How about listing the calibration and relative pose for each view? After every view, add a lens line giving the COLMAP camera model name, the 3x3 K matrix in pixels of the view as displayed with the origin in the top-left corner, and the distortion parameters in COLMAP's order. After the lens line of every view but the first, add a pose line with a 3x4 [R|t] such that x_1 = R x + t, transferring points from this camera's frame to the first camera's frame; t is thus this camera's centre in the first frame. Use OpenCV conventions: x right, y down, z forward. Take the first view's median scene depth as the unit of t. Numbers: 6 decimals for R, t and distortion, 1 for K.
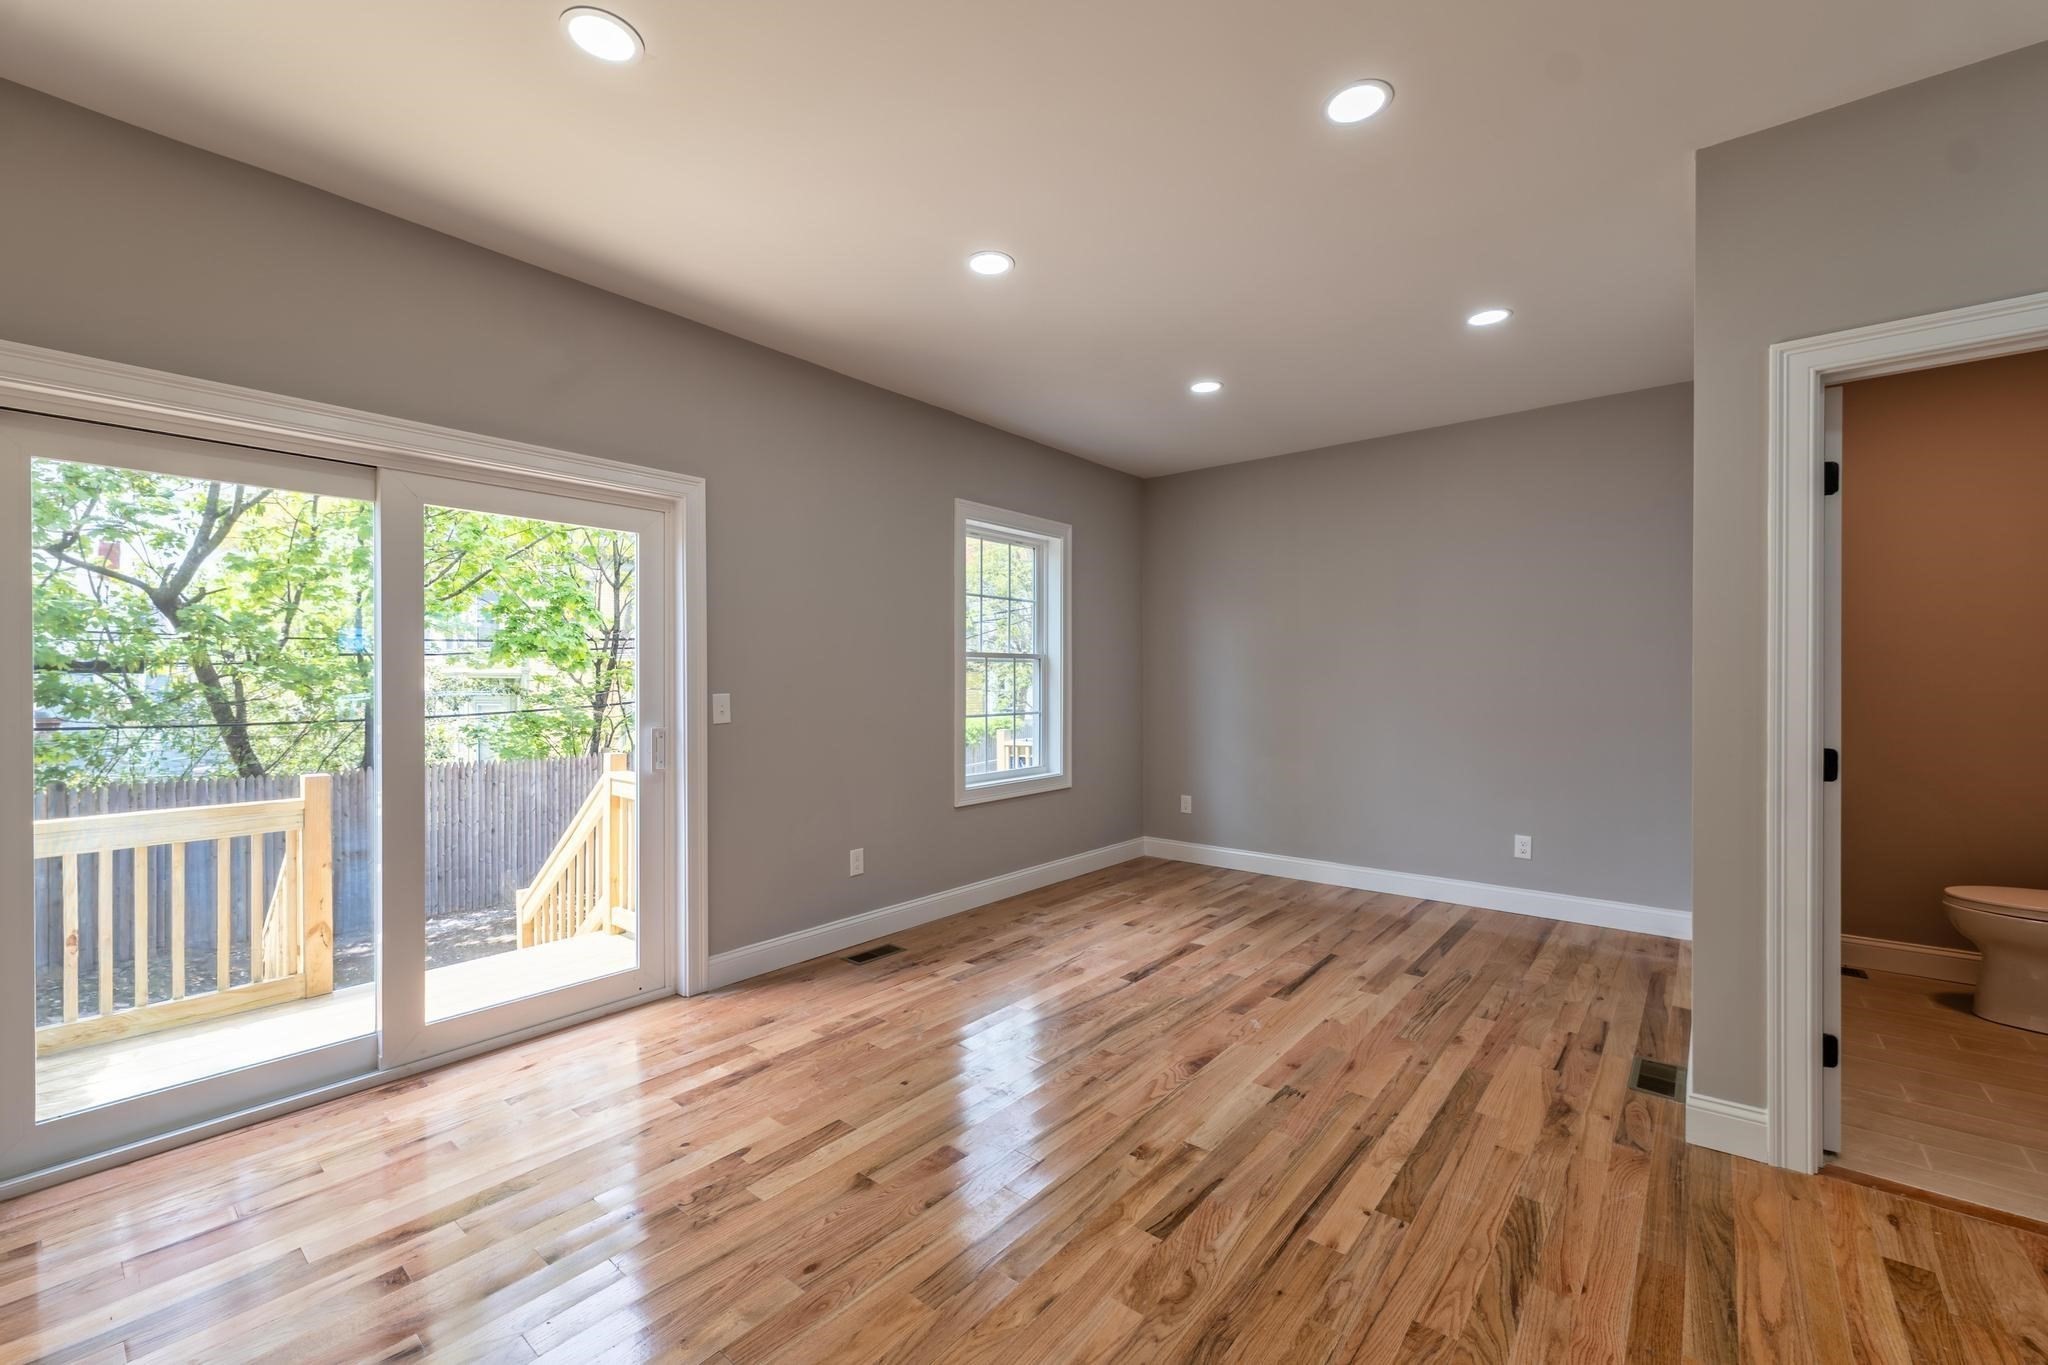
lens RADIAL K [[834.4, 0, 1019.6], [0, 834.4, 681.3], [0, 0, 1]] dist [0.004512, -0.000774]
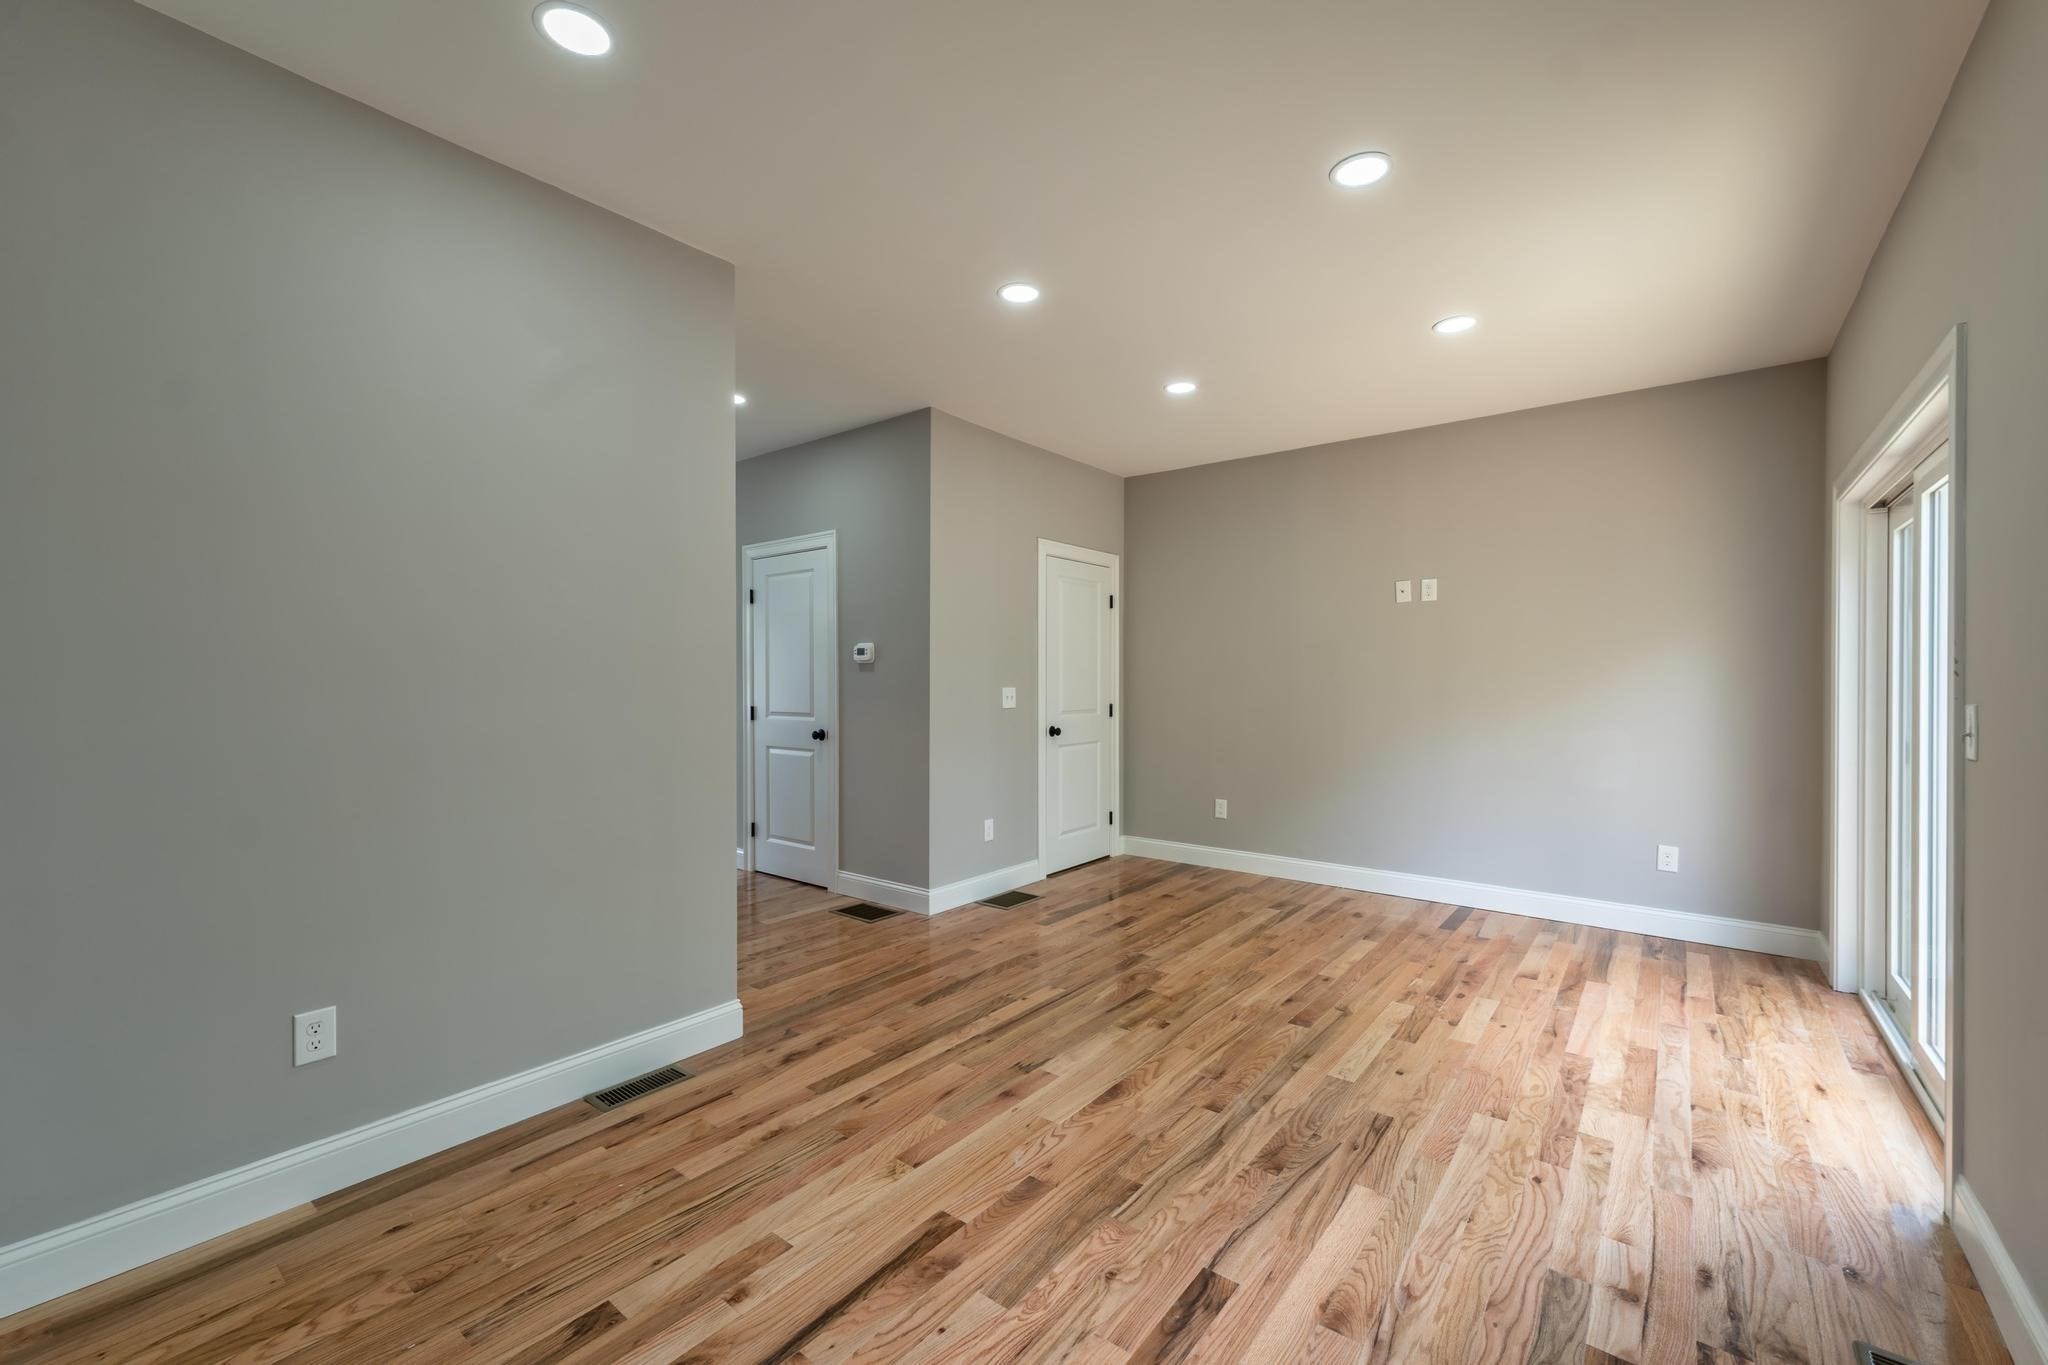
lens RADIAL K [[834.4, 0, 1019.6], [0, 834.4, 682.8], [0, 0, 1]] dist [0.004512, -0.000774]
pose [[-0.999696, -0.000409, -0.024647, 0.304399], [-0.000632, 0.999959, 0.009039, -0.004034], [0.024642, 0.009052, -0.999655, 1.735856]]
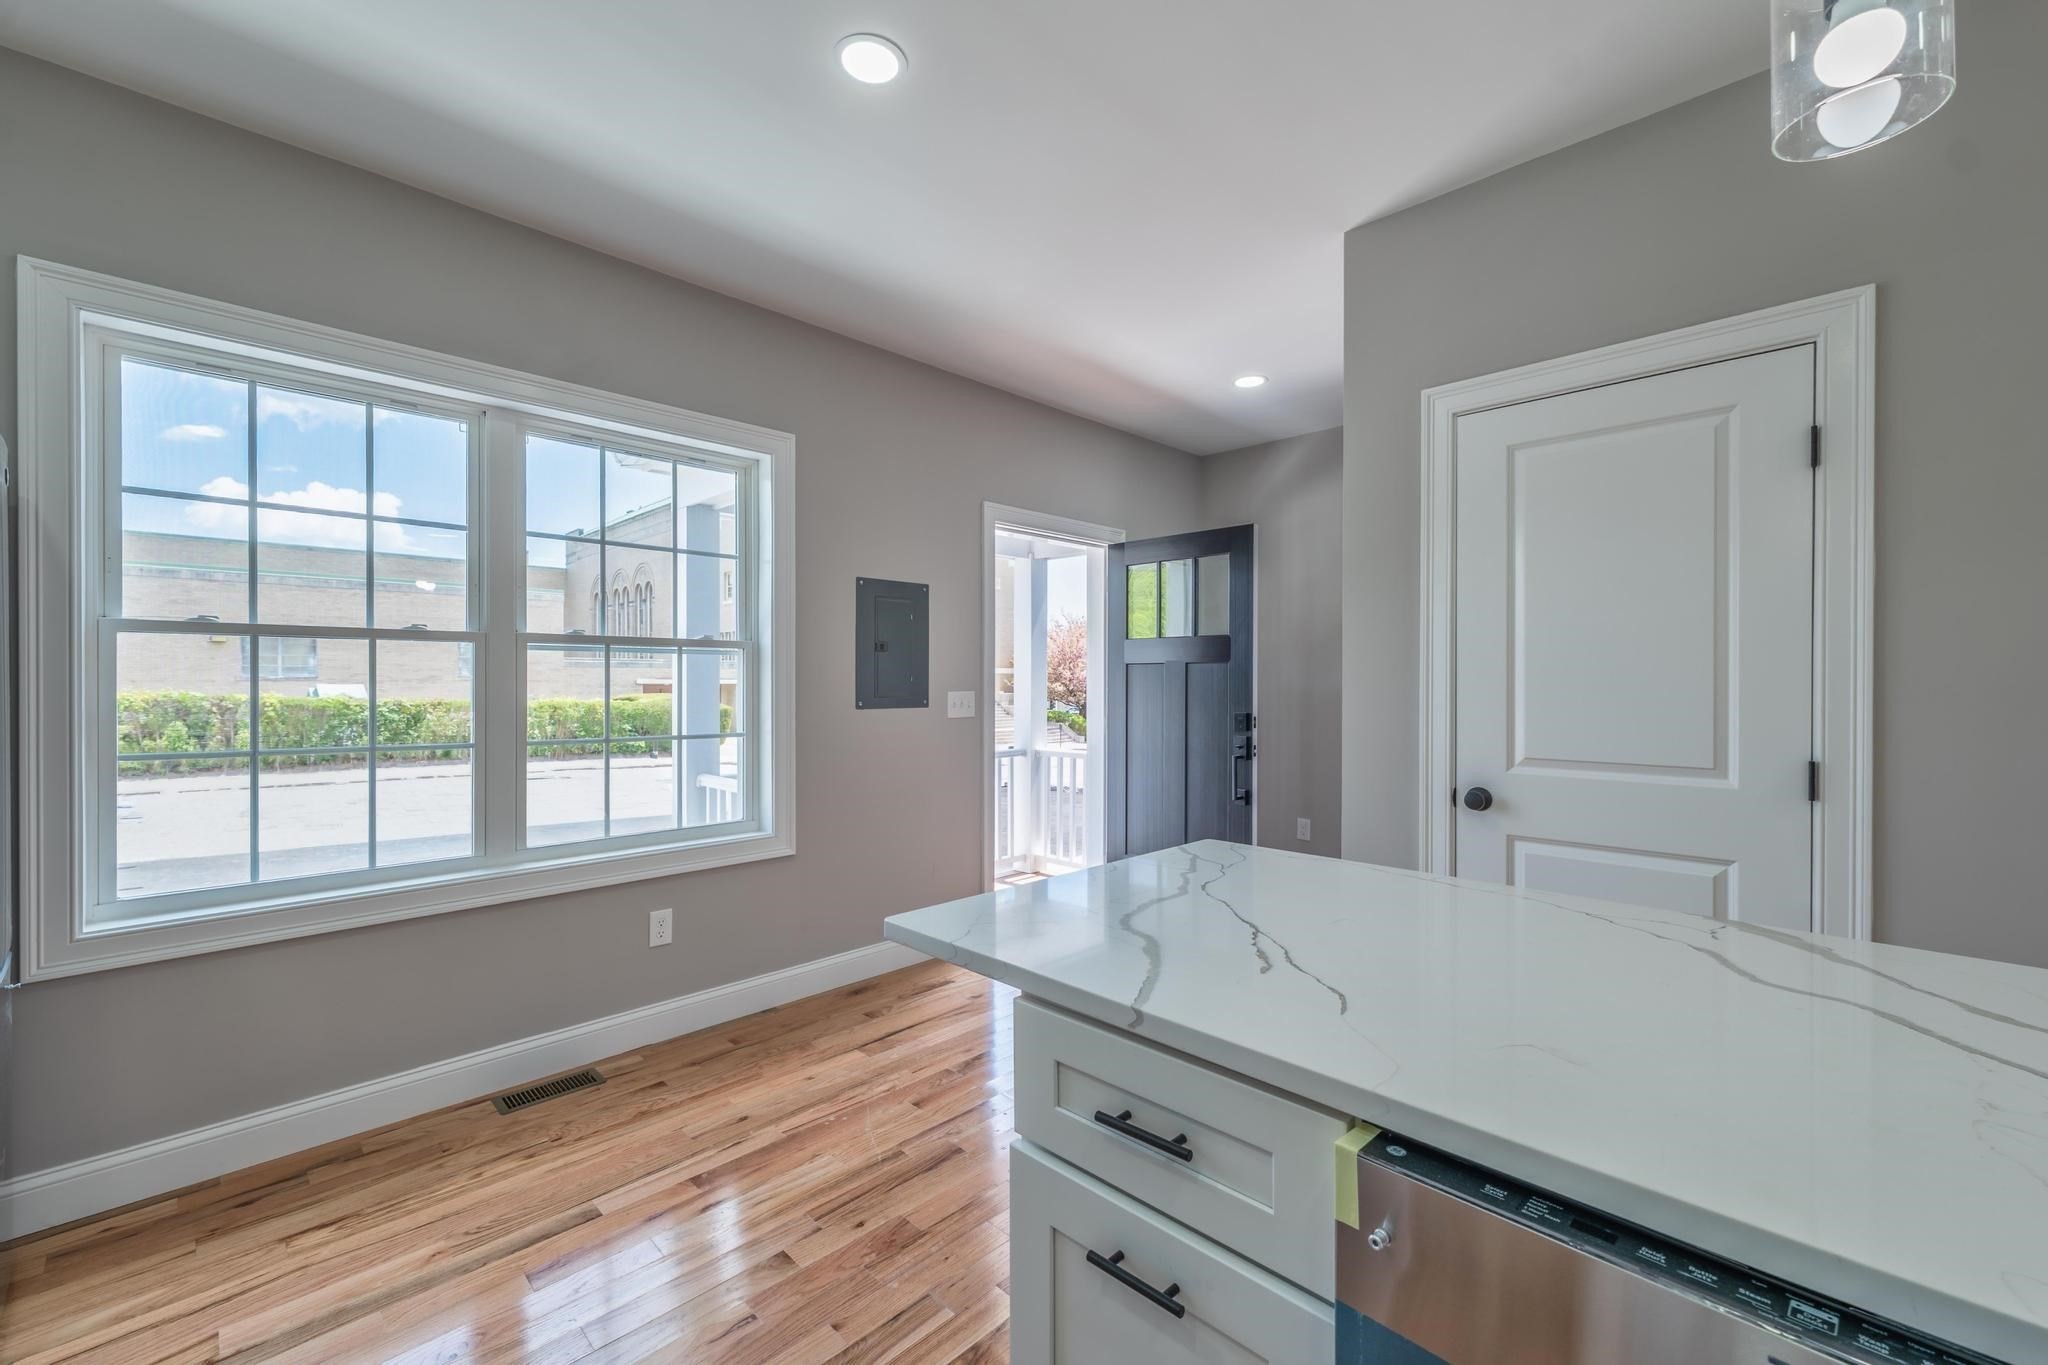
lens RADIAL K [[834.4, 0, 1019.6], [0, 834.4, 684.6], [0, 0, 1]] dist [0.004512, -0.000774]
pose [[0.096636, -0.007363, 0.995293, -0.636763], [0.003674, 0.999968, 0.007041, -0.002739], [-0.995313, 0.002976, 0.096660, 0.333966]]
